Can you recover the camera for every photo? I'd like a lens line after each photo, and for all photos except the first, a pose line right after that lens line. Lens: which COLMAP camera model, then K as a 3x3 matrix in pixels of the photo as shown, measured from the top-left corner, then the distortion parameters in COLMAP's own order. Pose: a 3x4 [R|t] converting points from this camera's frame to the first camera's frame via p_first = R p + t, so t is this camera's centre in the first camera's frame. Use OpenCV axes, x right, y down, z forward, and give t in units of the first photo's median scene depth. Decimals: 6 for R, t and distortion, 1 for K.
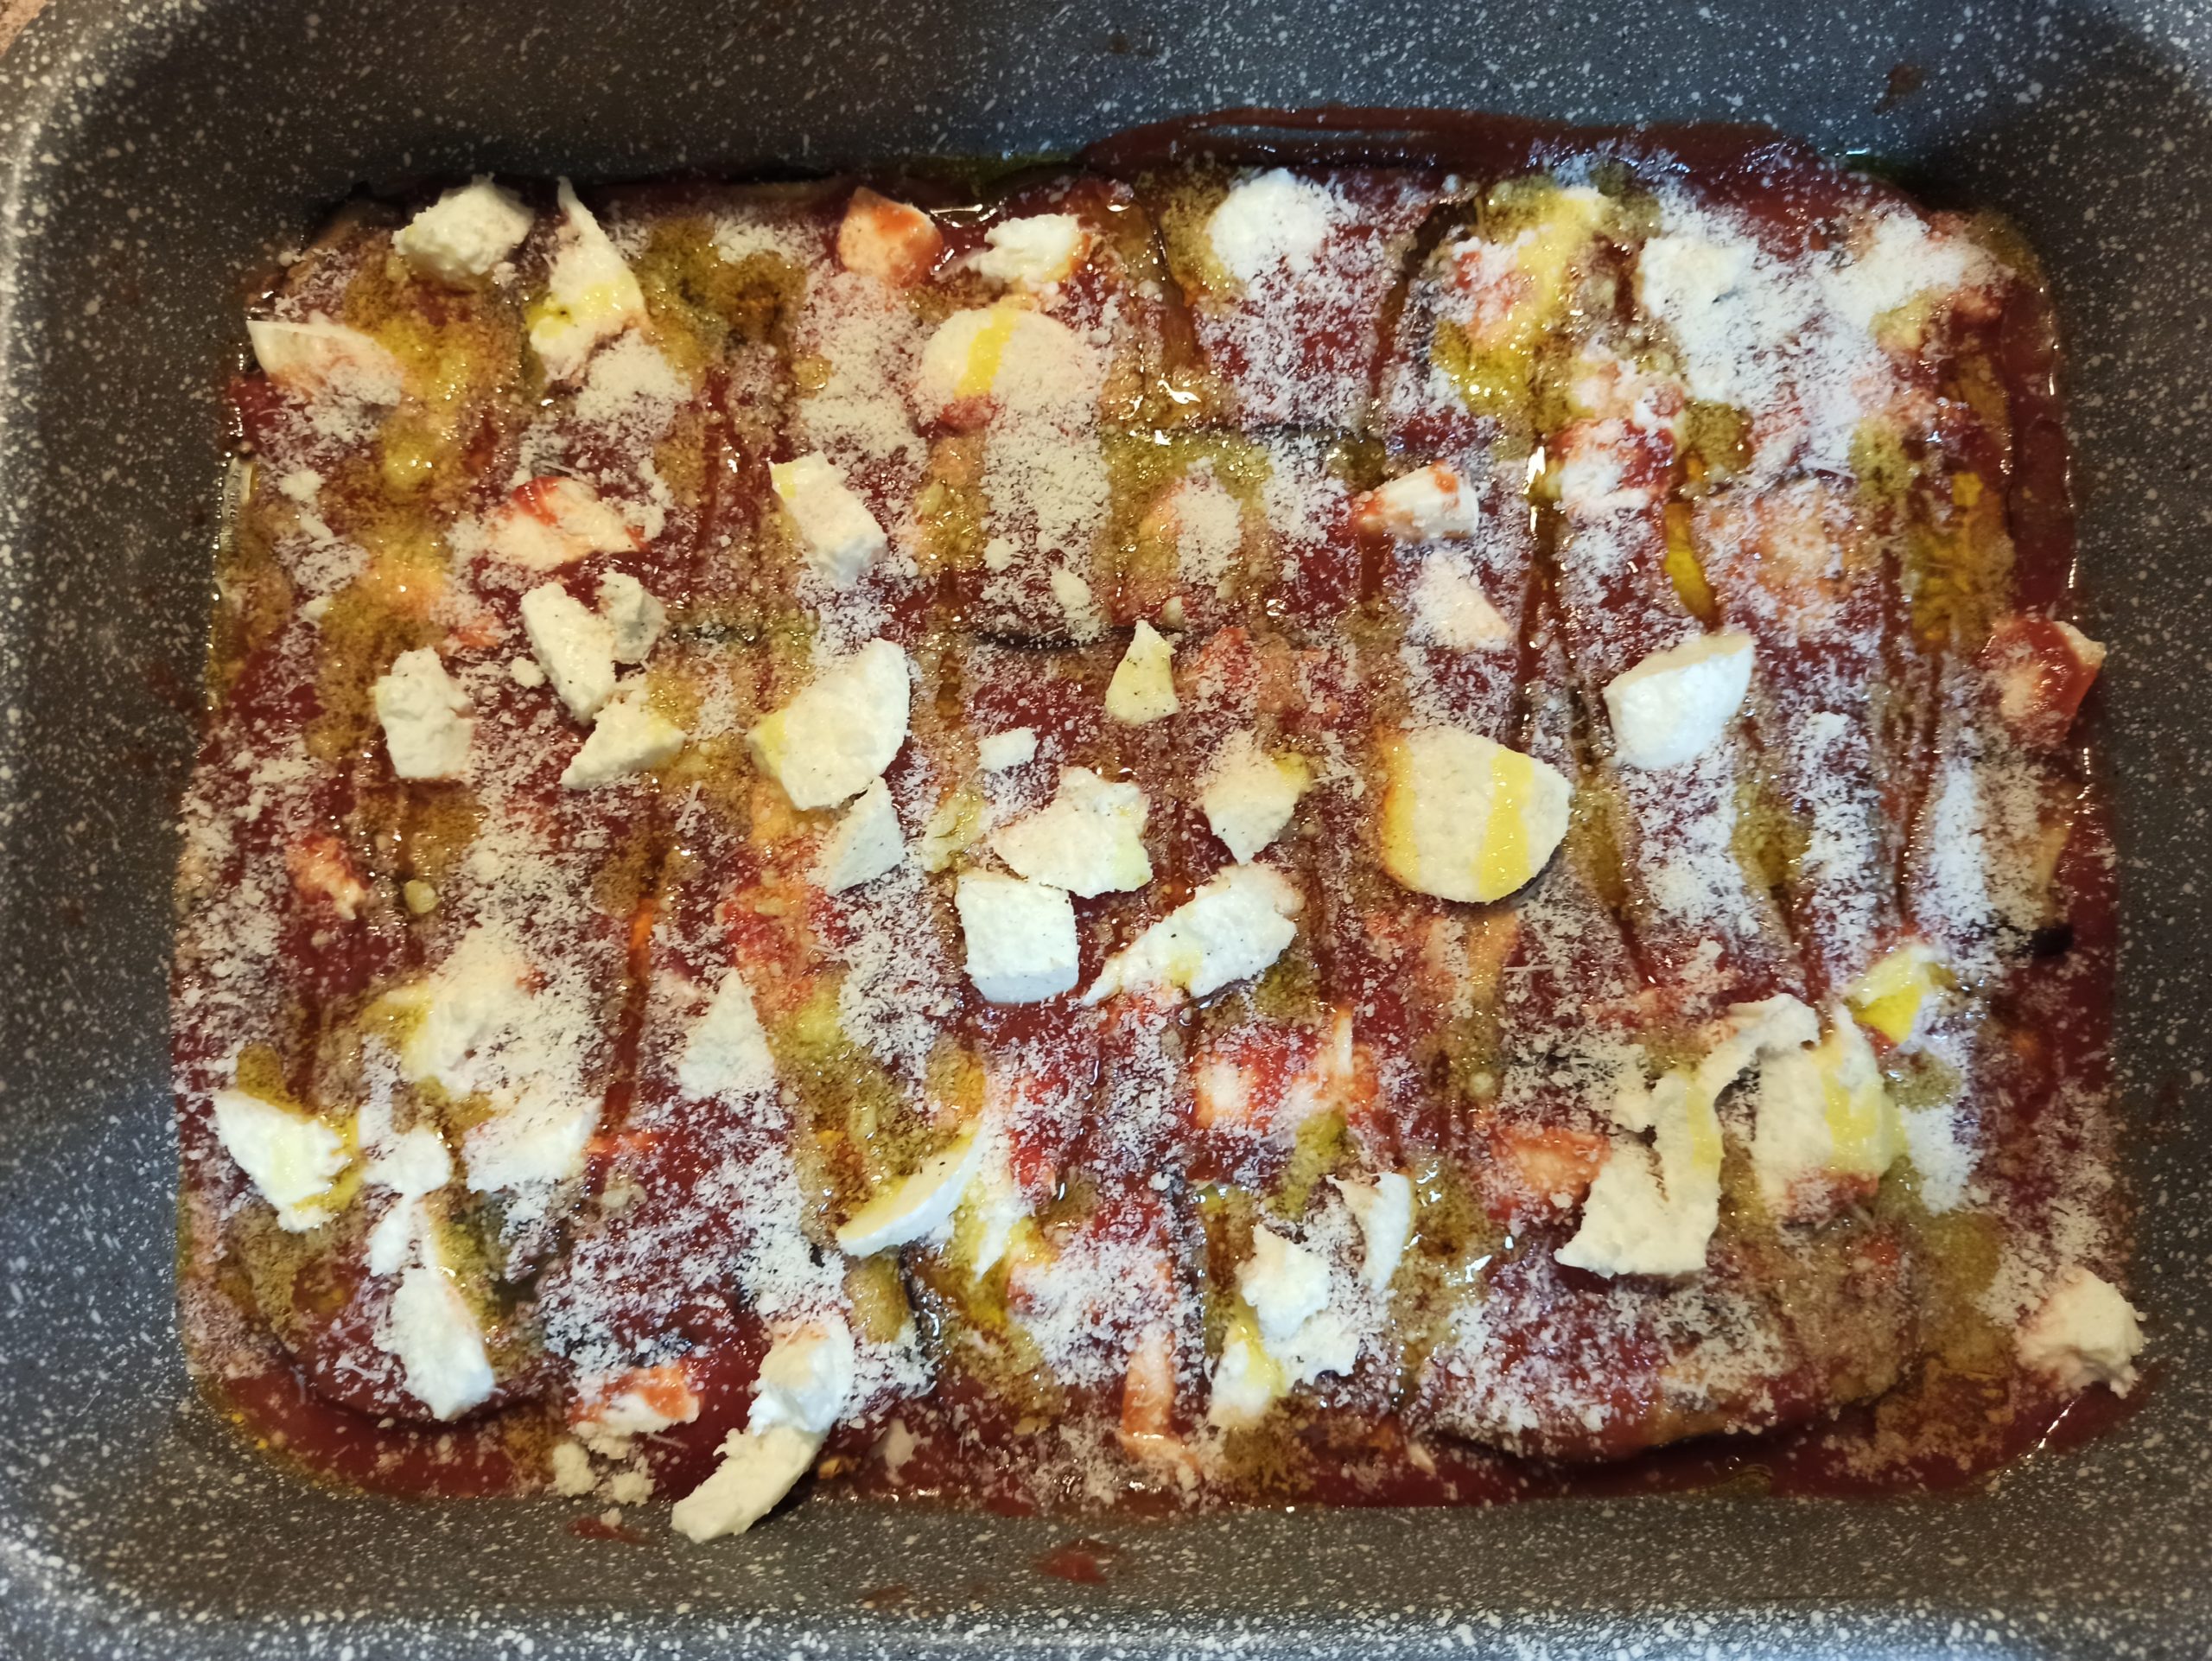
lens RADIAL K [[1663.6, 0, 1097.1], [0, 1663.6, 852.5], [0, 0, 1]] dist [-0.011954, 0.003553]
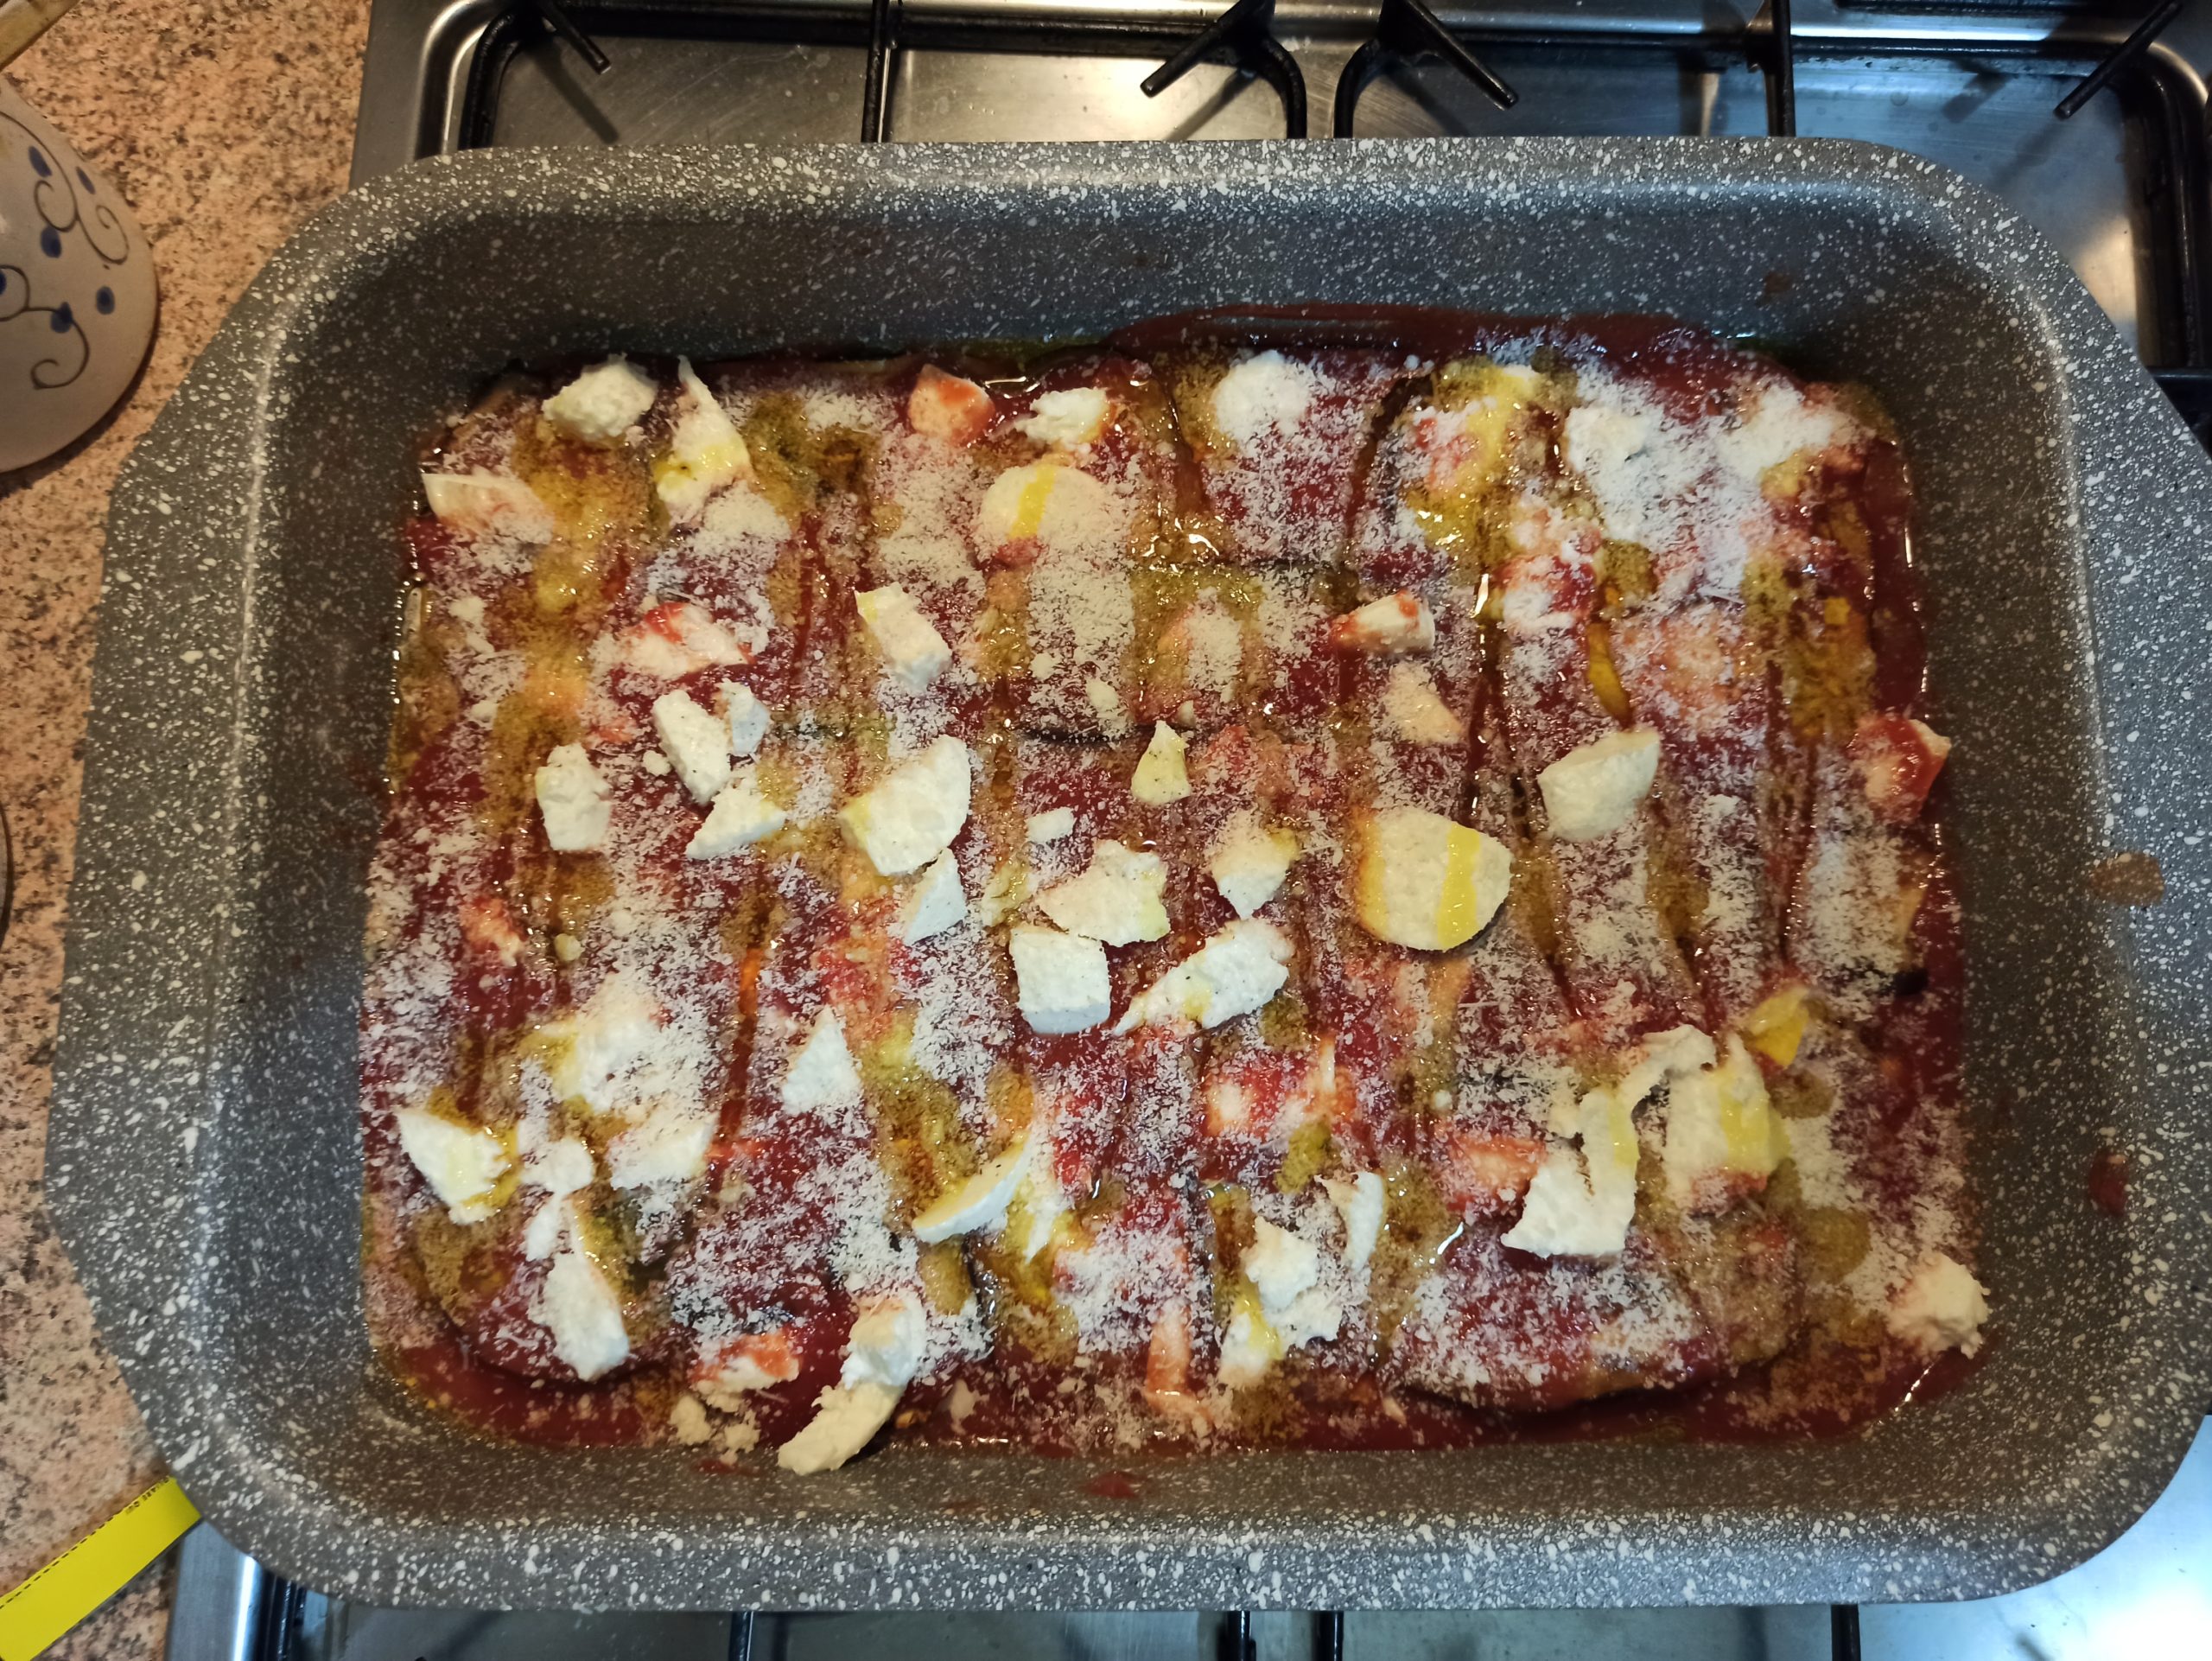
lens RADIAL K [[1663.6, 0, 1091.8], [0, 1663.6, 849.2], [0, 0, 1]] dist [-0.011954, 0.003553]
pose [[0.999998, -0.001283, 0.001717, -0.026394], [0.001350, 0.999204, -0.039878, 0.003819], [-0.001665, 0.039880, 0.999203, -0.222746]]
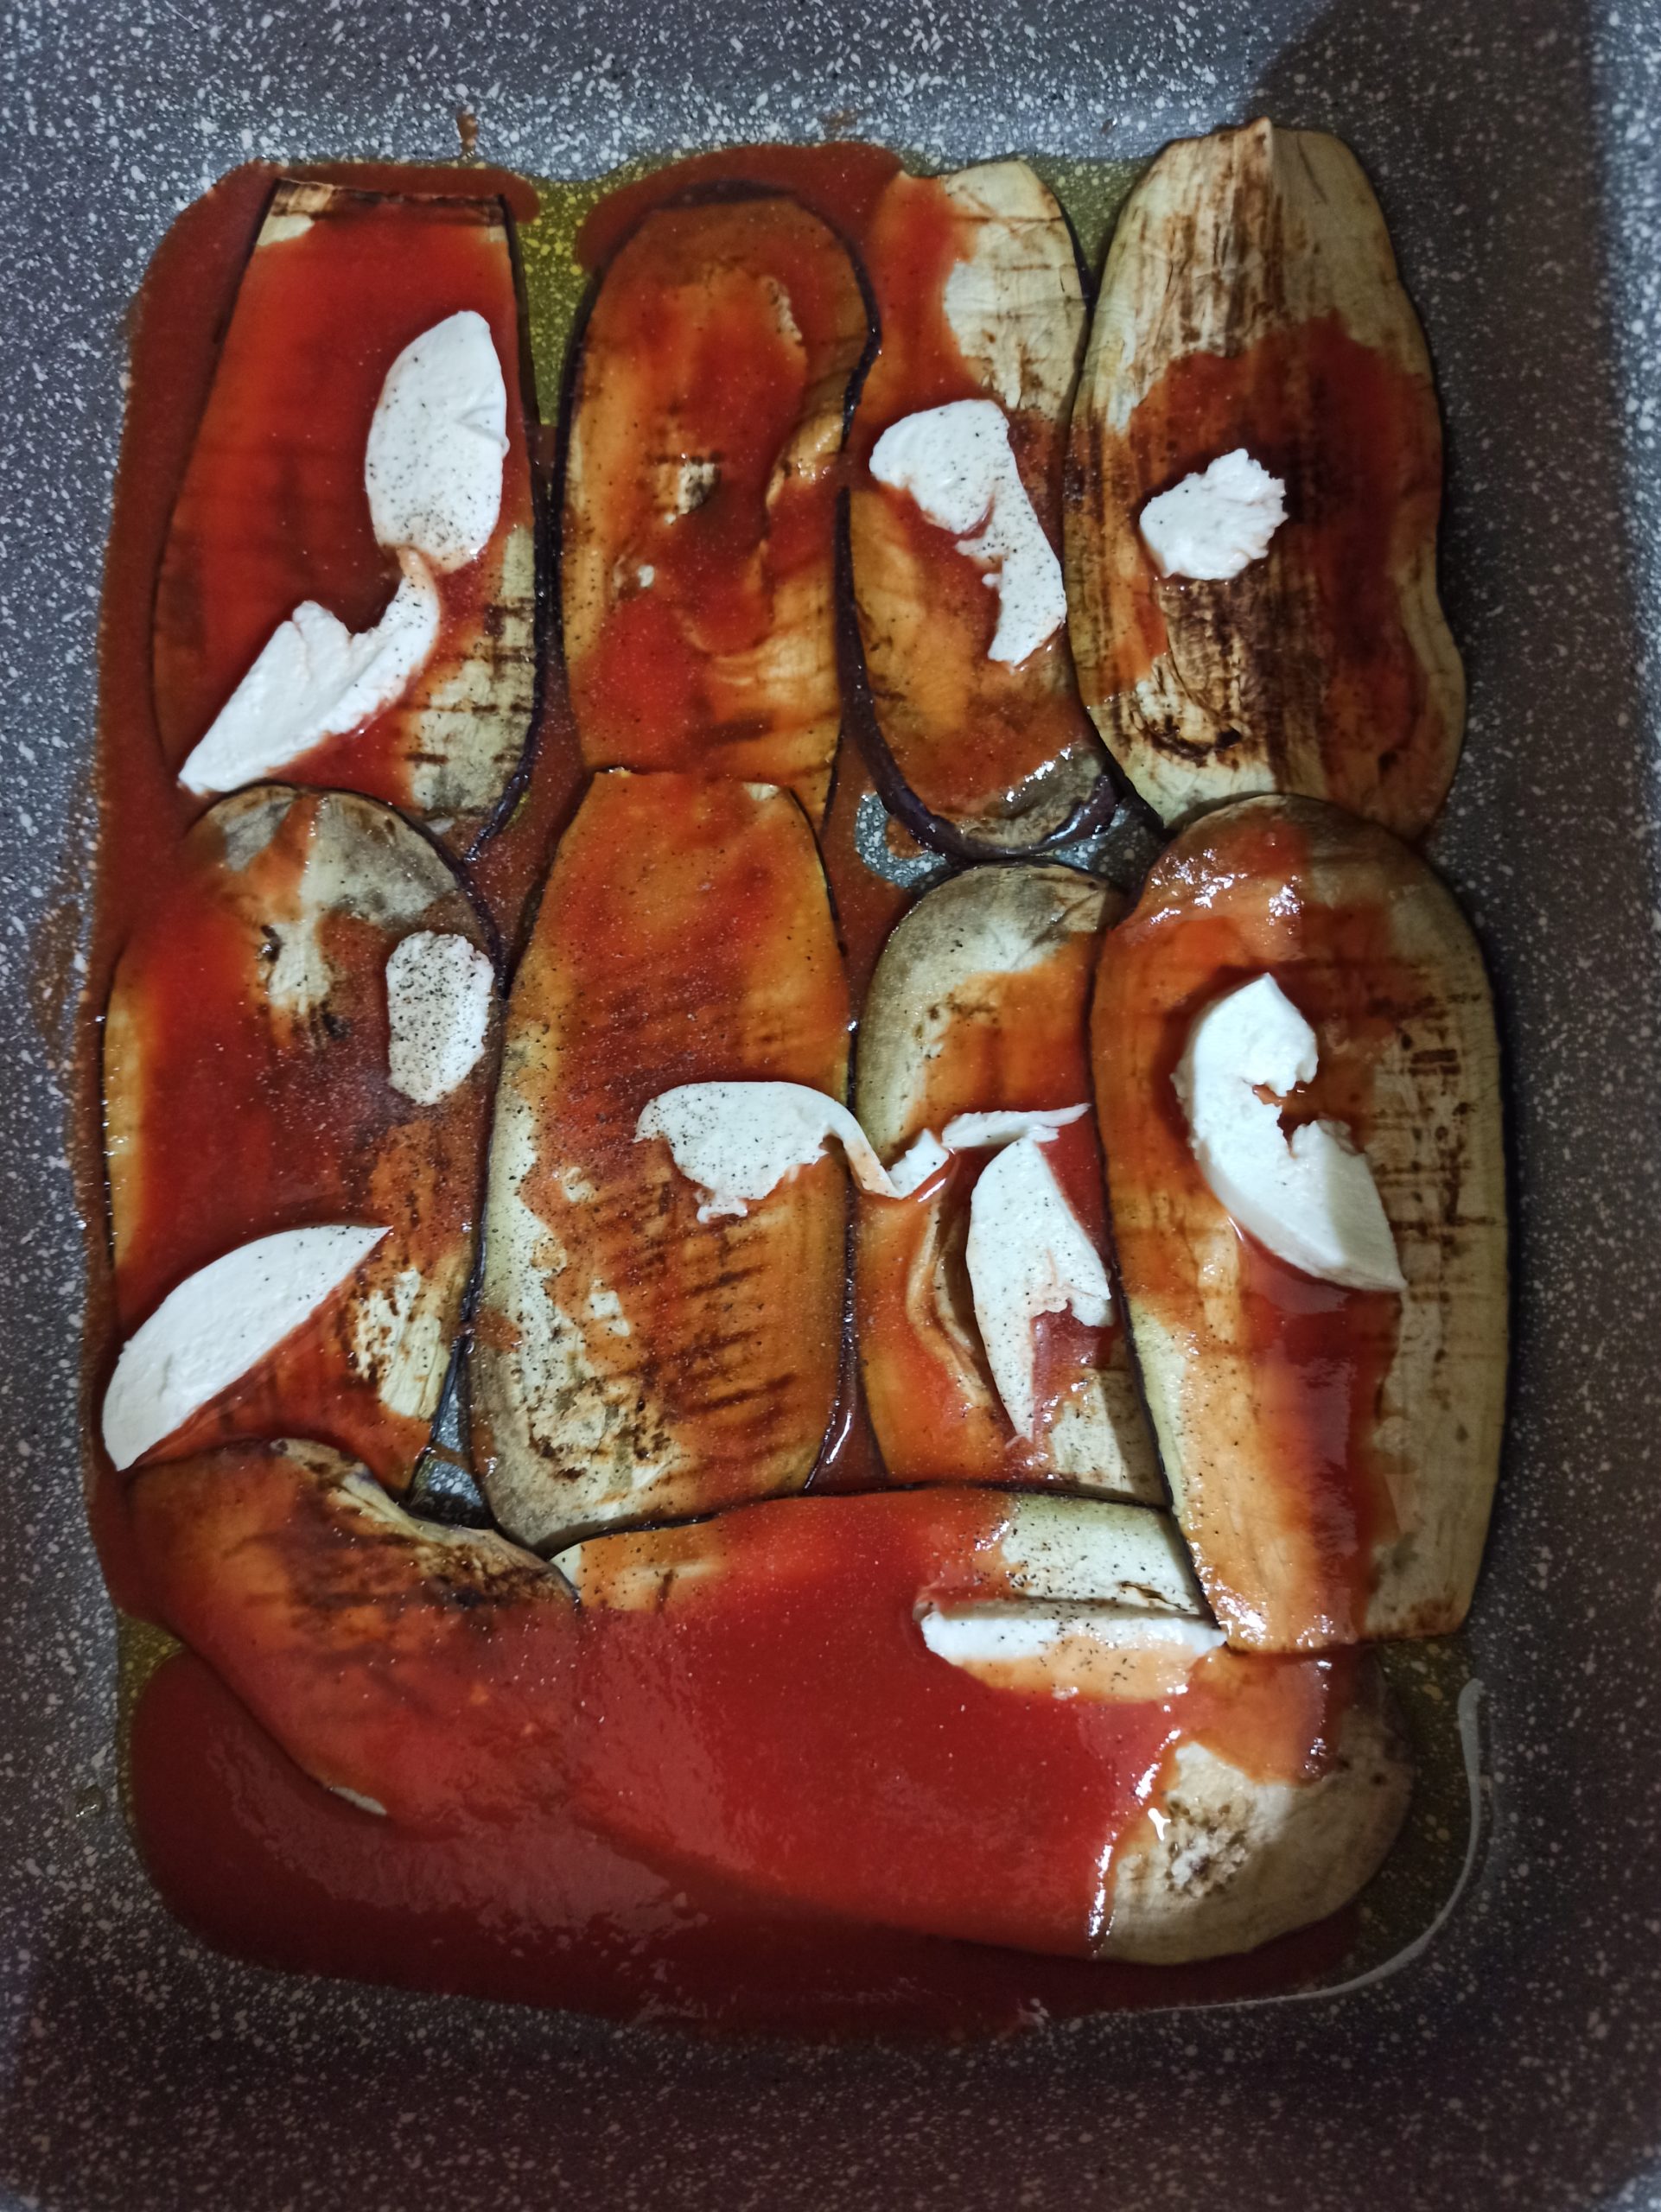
lens RADIAL K [[1663.6, 0, 822.3], [0, 1663.6, 1104.3], [0, 0, 1]] dist [-0.011954, 0.003553]
pose [[-0.001448, 0.991578, -0.129502, 0.226199], [-0.983163, 0.022252, 0.181373, -0.244926], [0.182727, 0.127584, 0.974850, 0.095871]]
